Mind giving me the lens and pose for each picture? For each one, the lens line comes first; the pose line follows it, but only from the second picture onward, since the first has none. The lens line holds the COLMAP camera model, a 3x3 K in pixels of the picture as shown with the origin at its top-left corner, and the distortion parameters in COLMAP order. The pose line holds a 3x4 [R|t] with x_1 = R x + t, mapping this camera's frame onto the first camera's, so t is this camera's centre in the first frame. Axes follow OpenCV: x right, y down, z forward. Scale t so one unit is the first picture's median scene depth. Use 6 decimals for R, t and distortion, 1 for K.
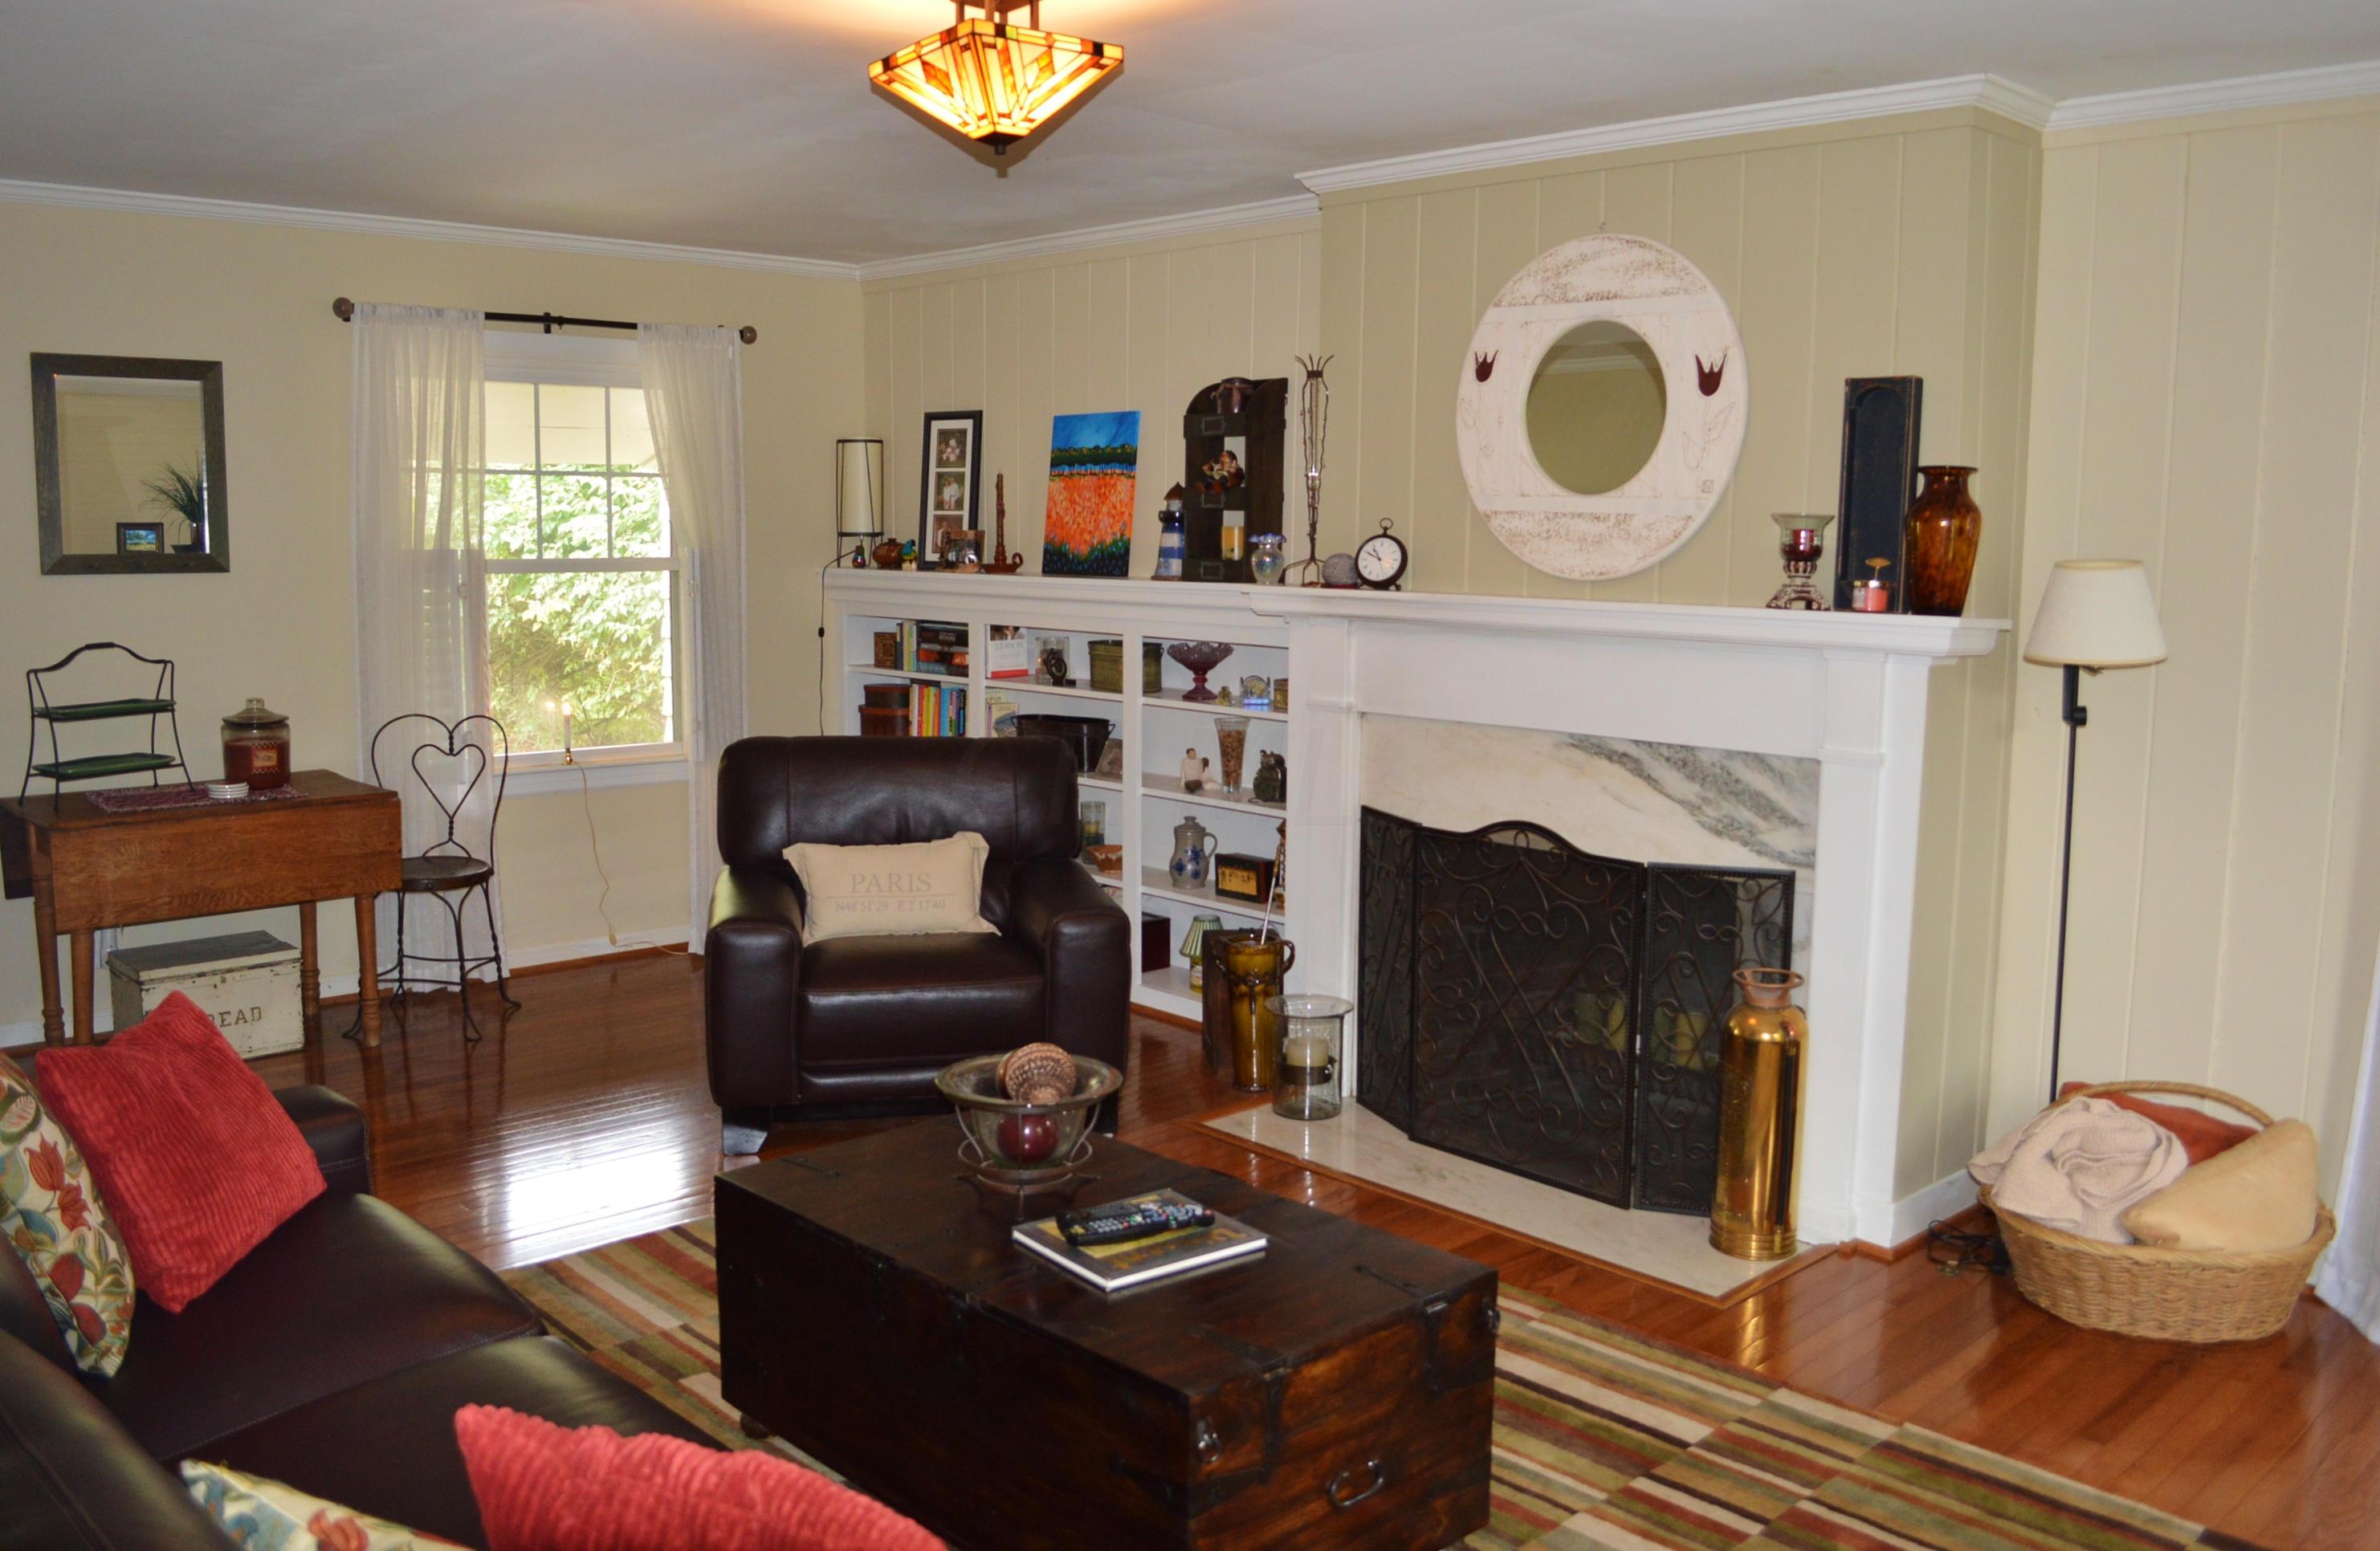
lens RADIAL K [[1903.2, 0, 1190.0], [0, 1903.2, 775.5], [0, 0, 1]] dist [0.001614, -0.105019]
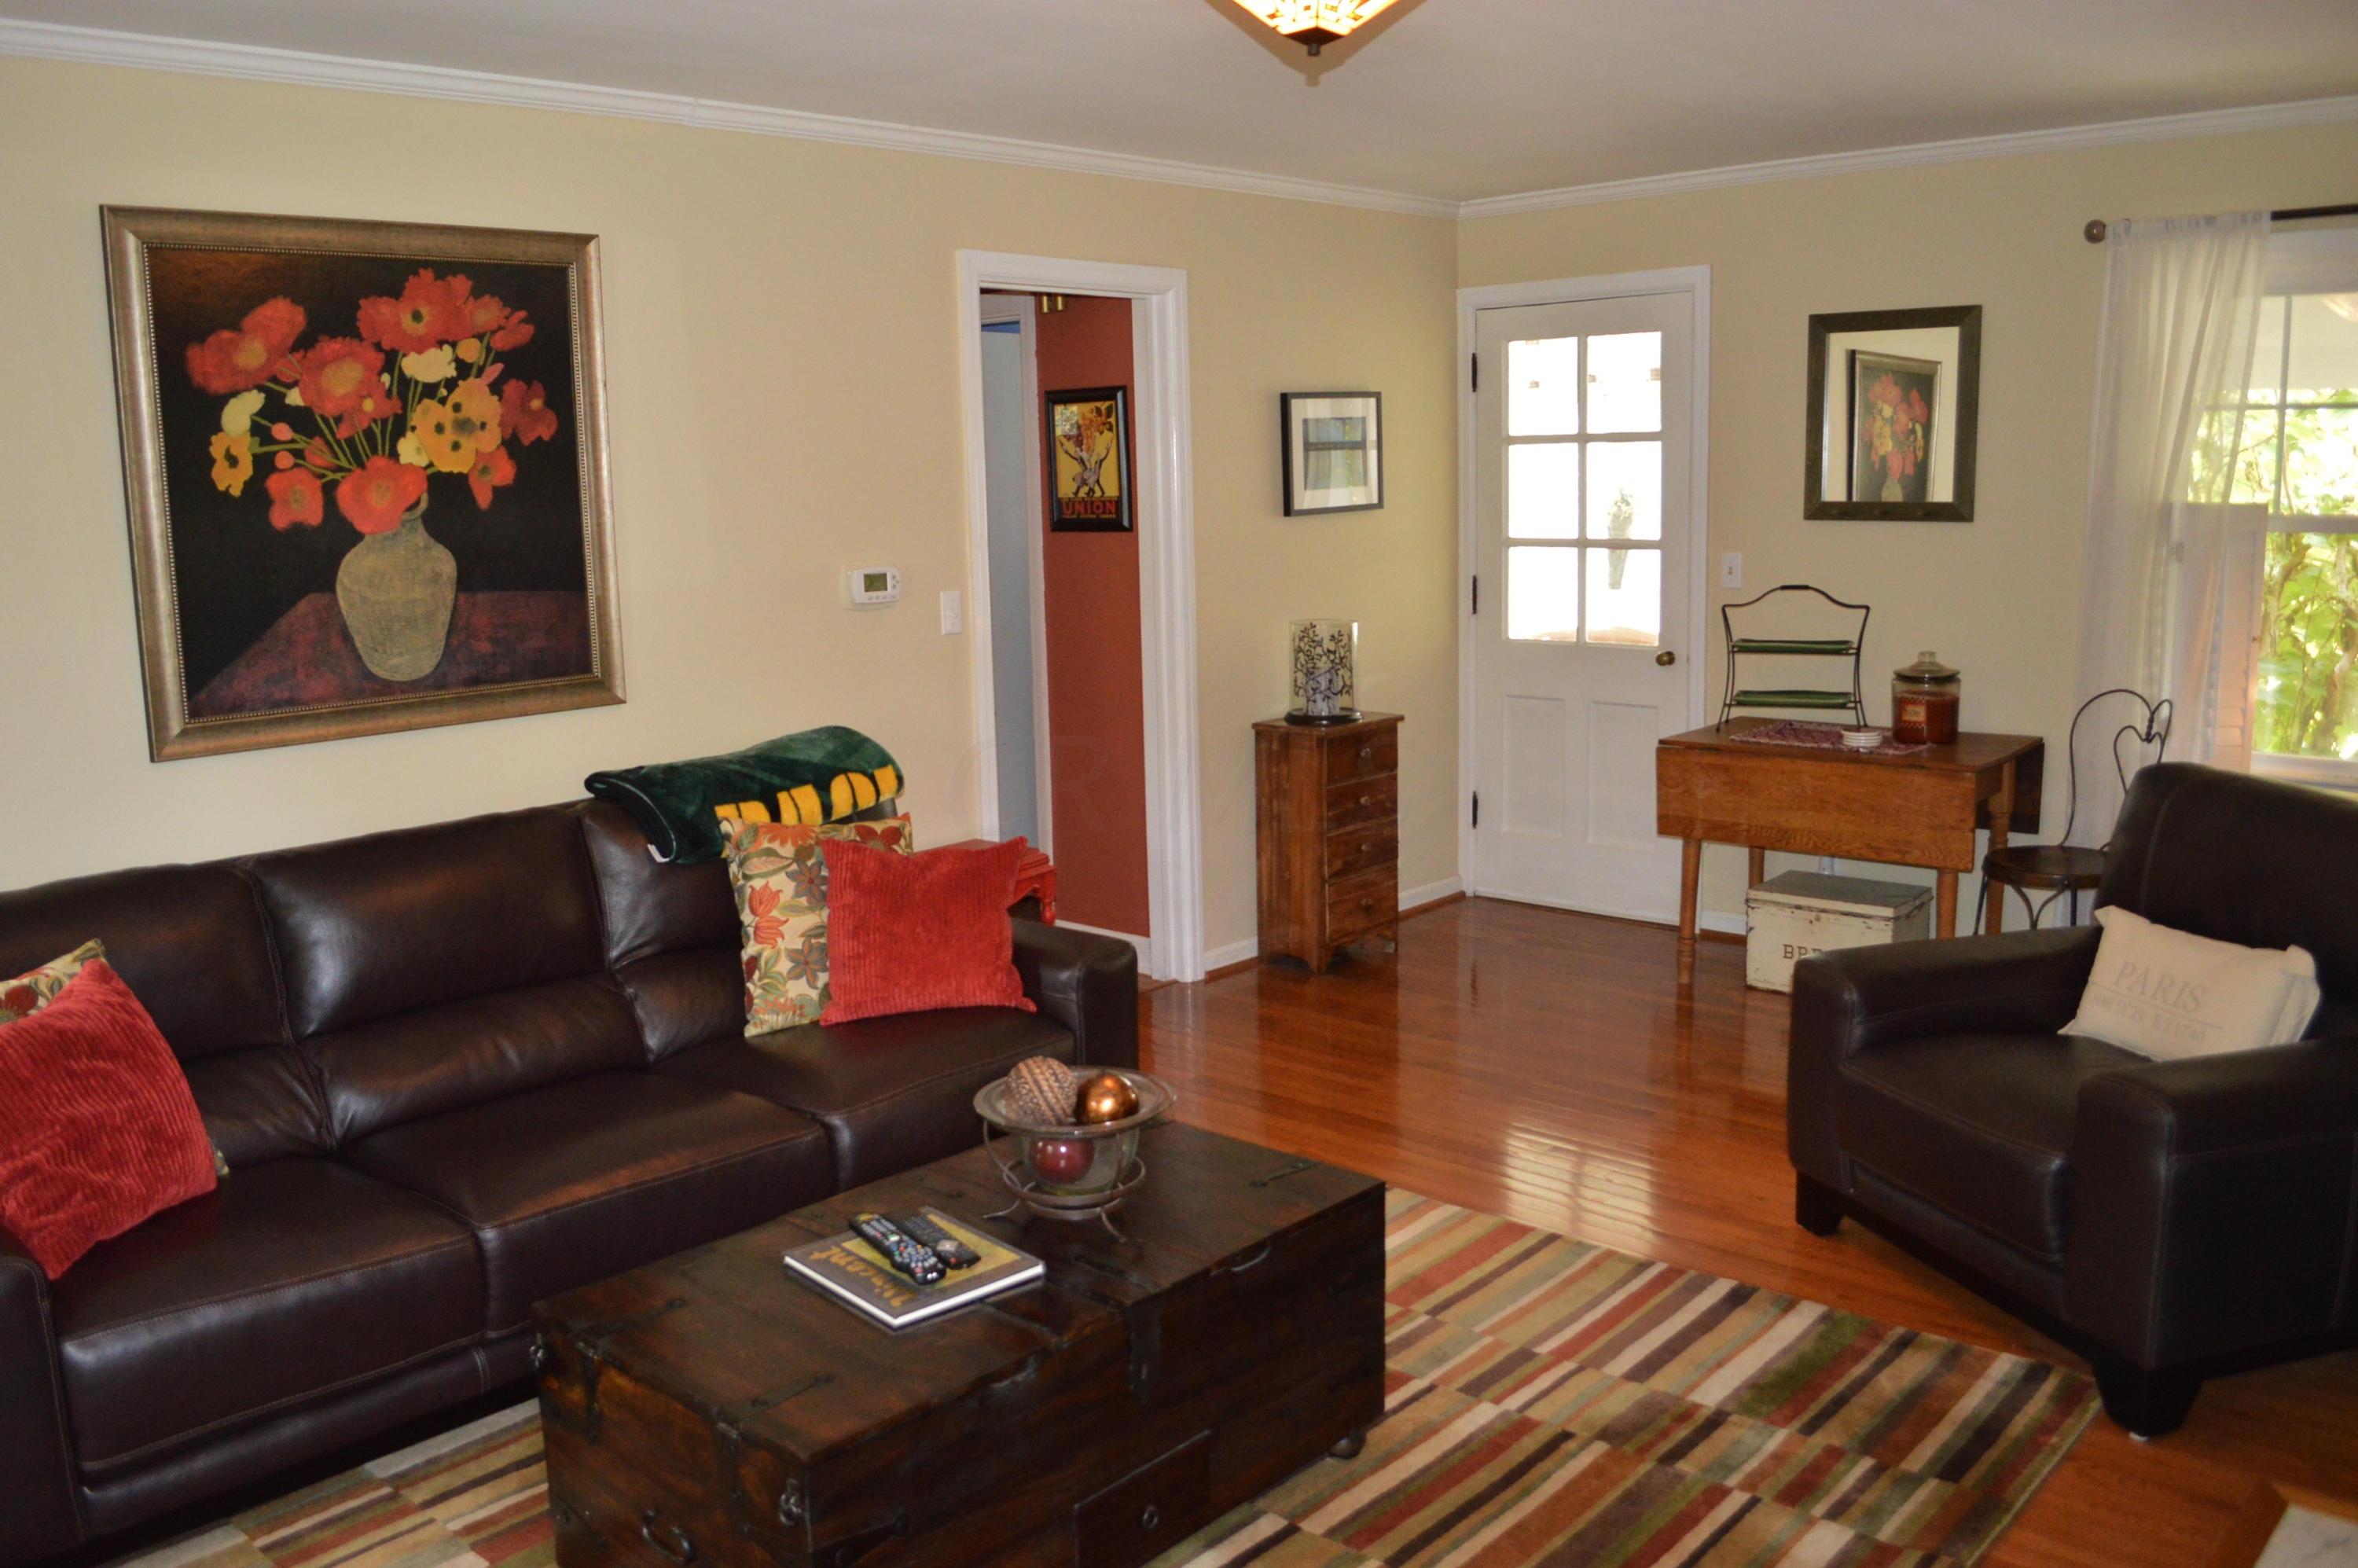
lens RADIAL K [[1922.4, 0, 1179.0], [0, 1922.4, 784.0], [0, 0, 1]] dist [-0.051781, -0.110533]
pose [[0.050428, 0.148132, -0.987681, 0.487102], [-0.098874, 0.984822, 0.142655, -0.077670], [0.993821, 0.090462, 0.064309, 0.578817]]
